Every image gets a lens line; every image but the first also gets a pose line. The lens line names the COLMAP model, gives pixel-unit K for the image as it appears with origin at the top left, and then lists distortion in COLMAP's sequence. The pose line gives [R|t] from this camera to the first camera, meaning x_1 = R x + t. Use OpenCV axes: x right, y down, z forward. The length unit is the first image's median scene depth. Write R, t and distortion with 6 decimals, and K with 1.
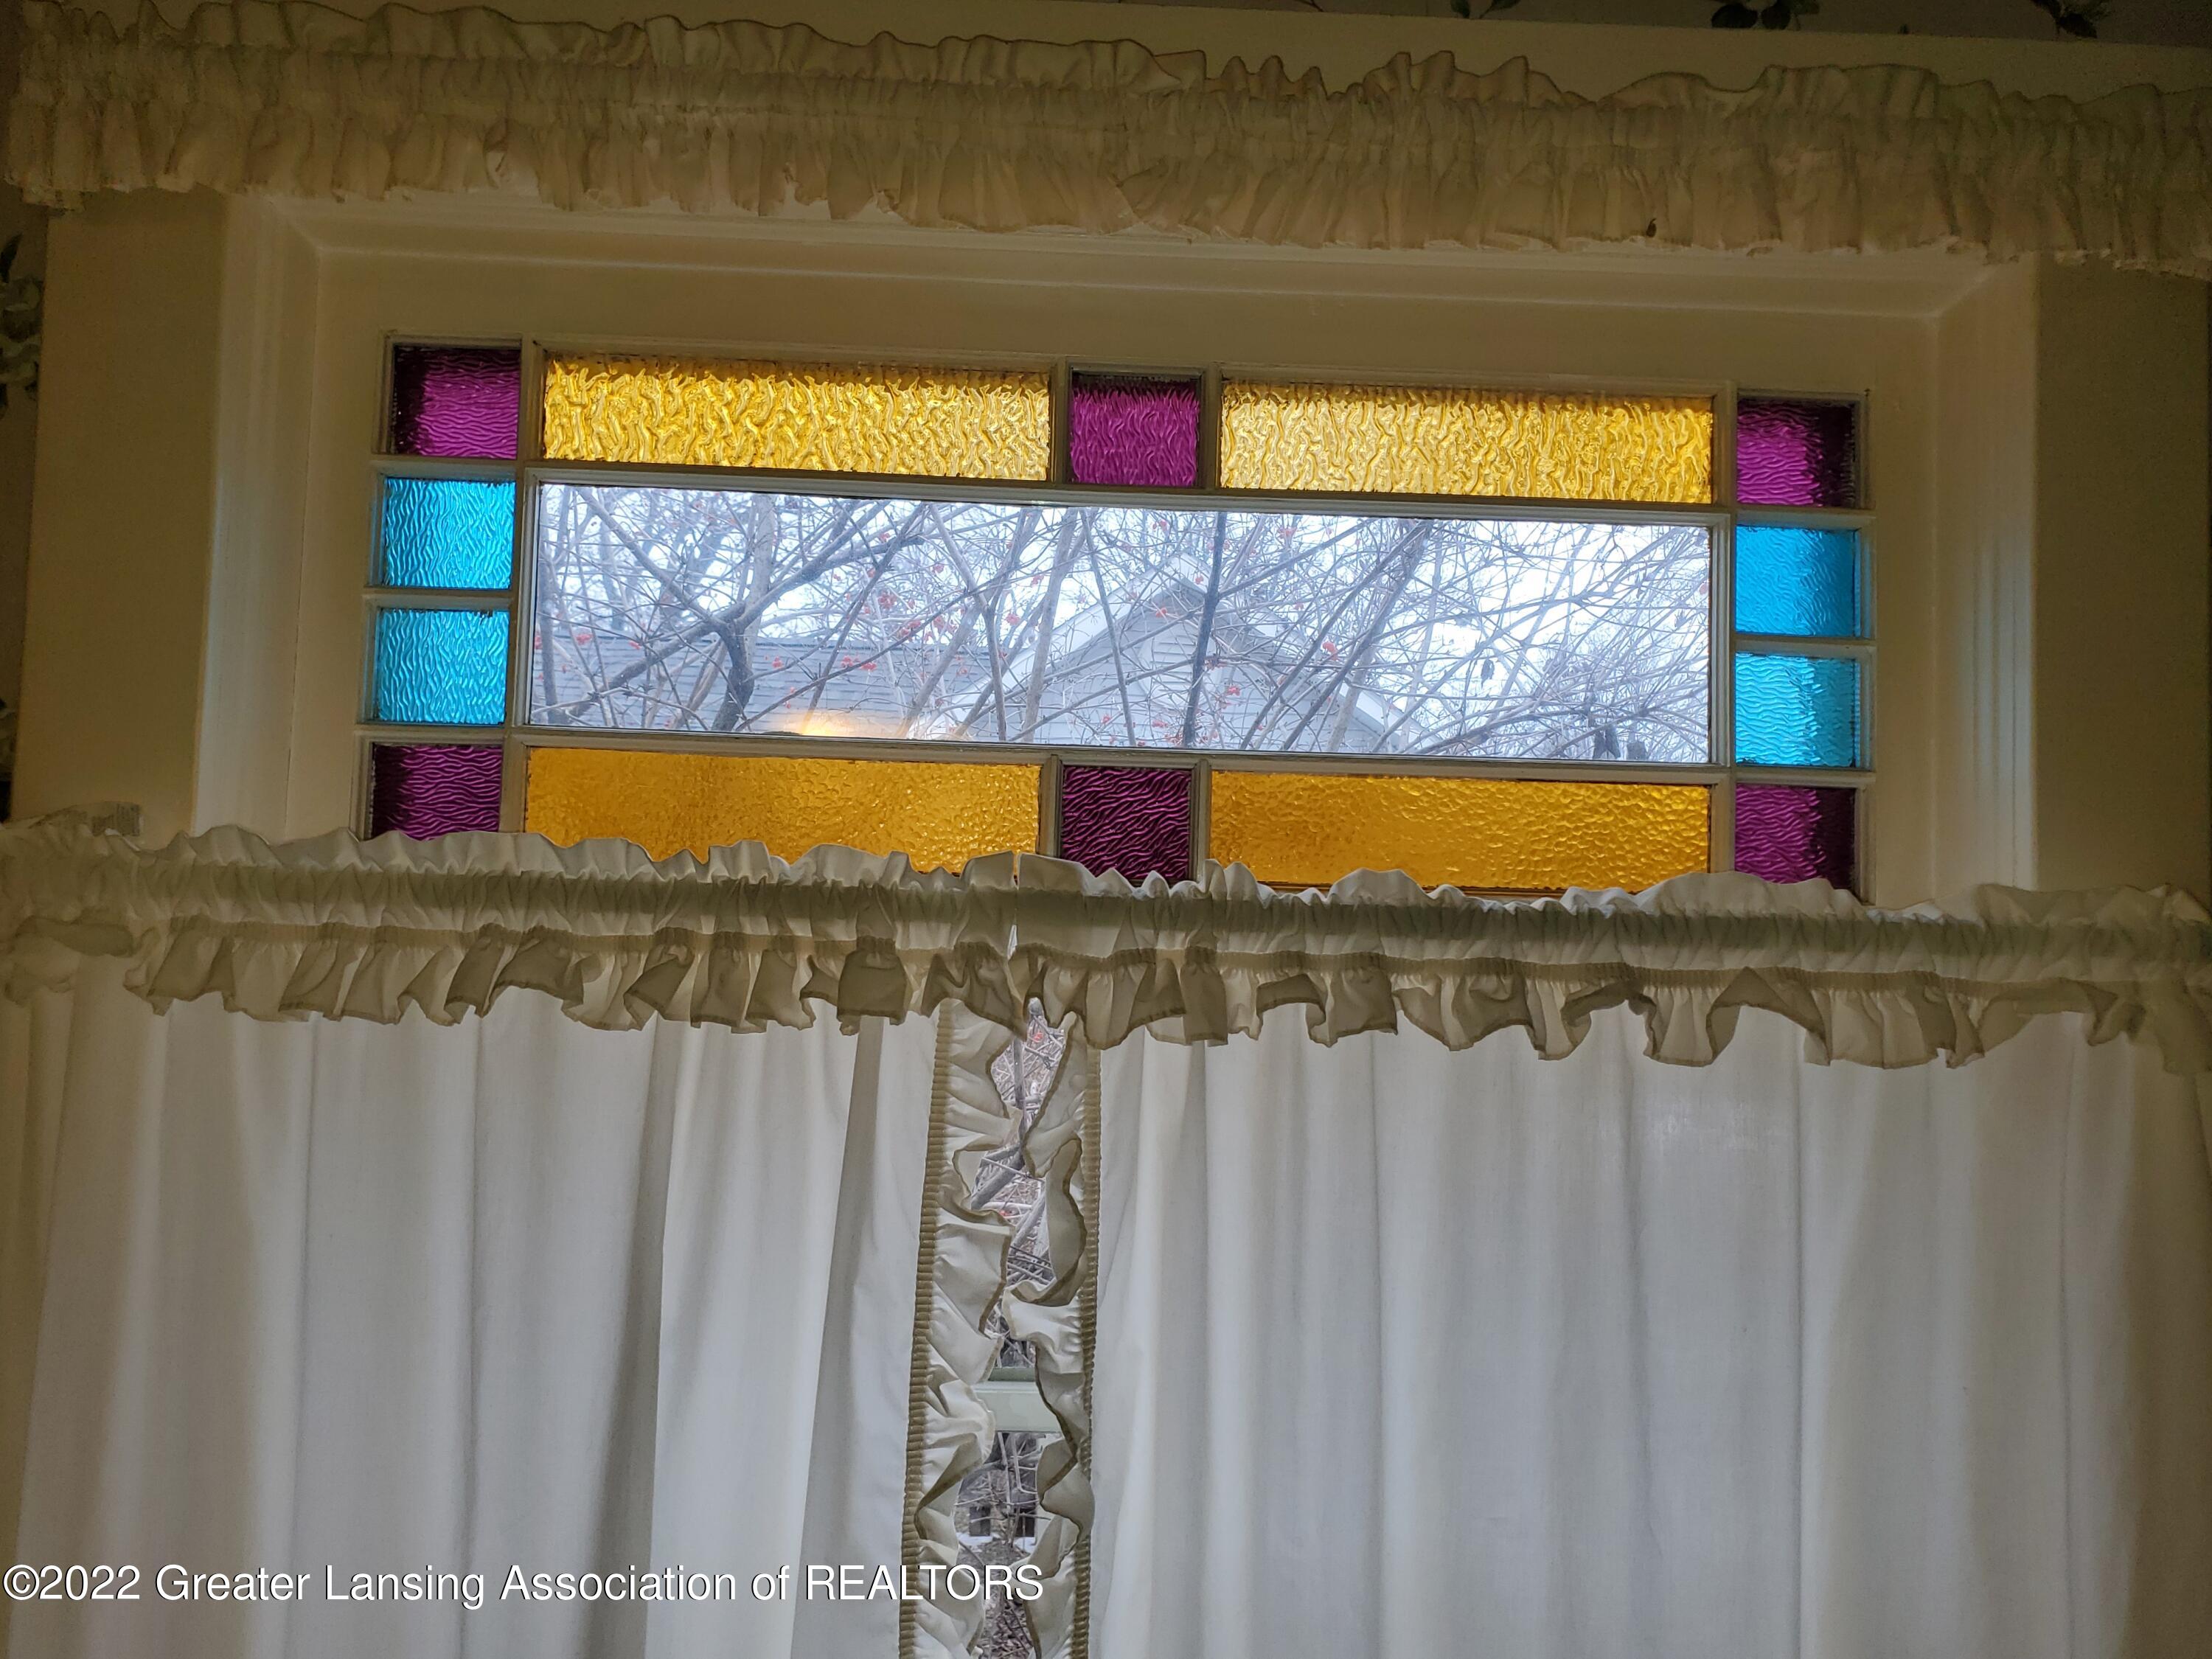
lens RADIAL K [[1692.2, 0, 1106.0], [0, 1692.2, 829.5], [0, 0, 1]] dist [0.007118, 0.039420]
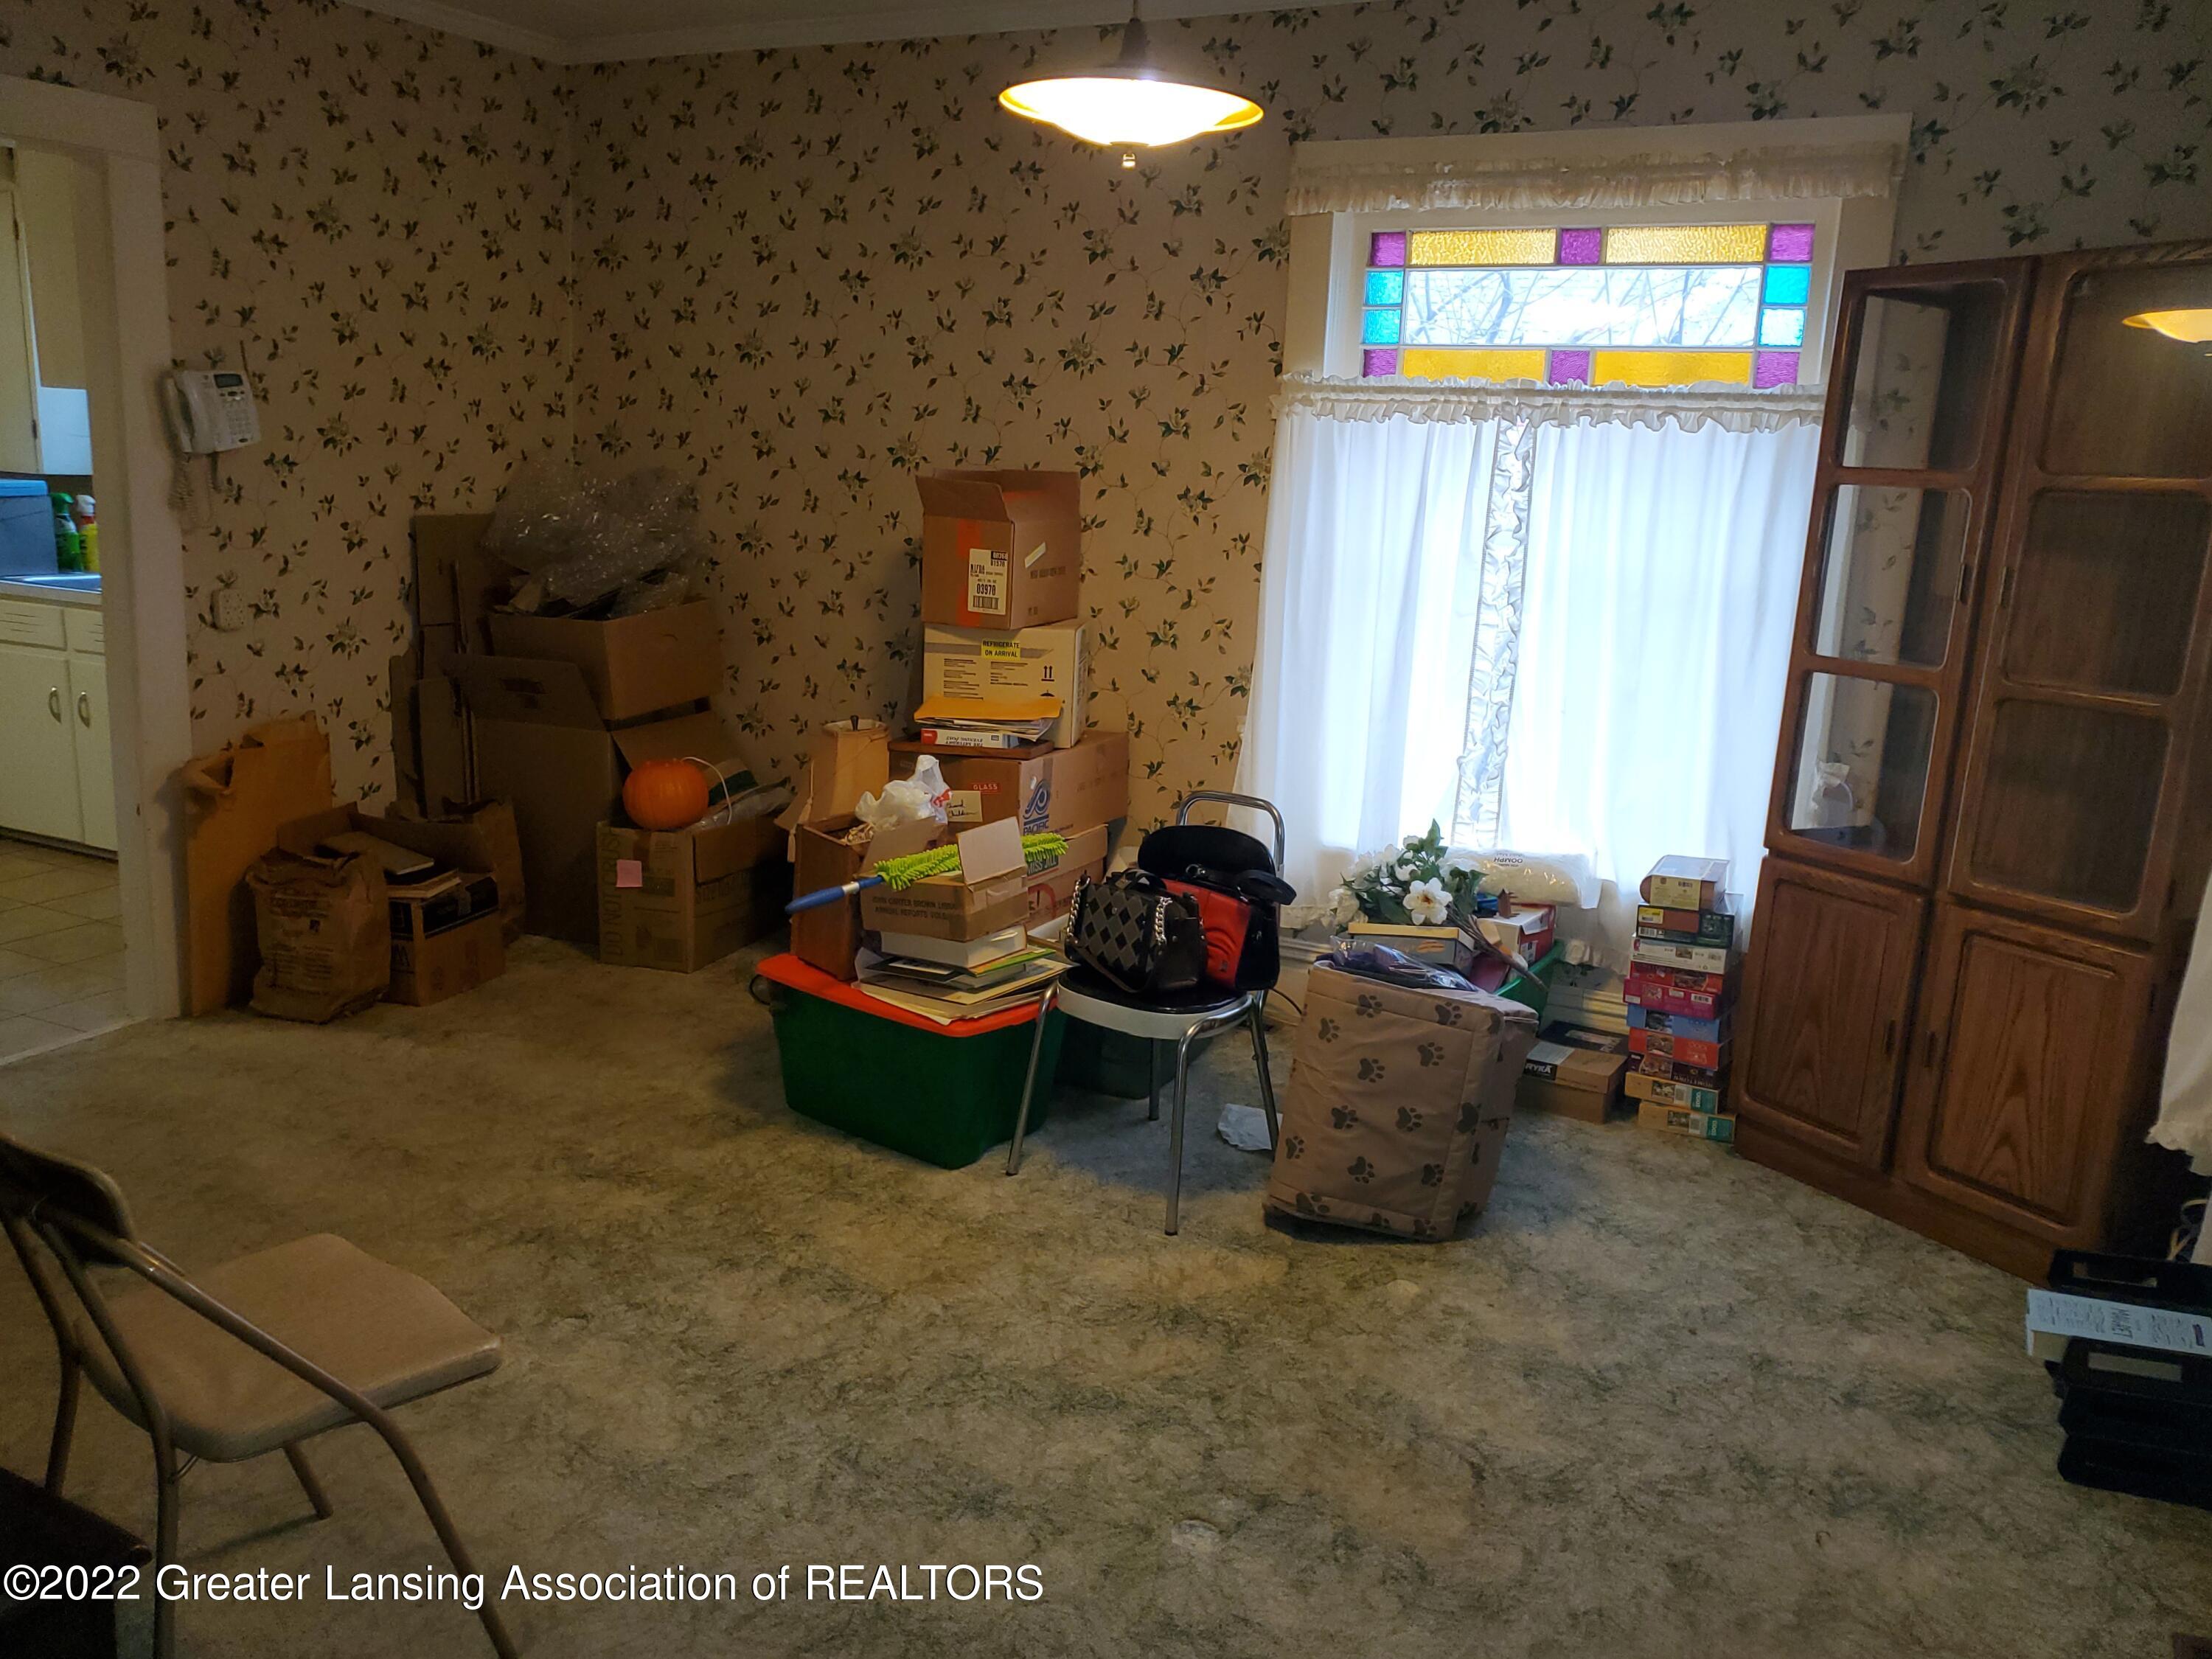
lens RADIAL K [[1692.2, 0, 1106.0], [0, 1692.2, 829.5], [0, 0, 1]] dist [0.007118, 0.039420]
pose [[0.866656, 0.113407, -0.485845, 1.152470], [0.024144, 0.963147, 0.267888, -0.054091], [0.498321, -0.243898, 0.831980, -3.024202]]
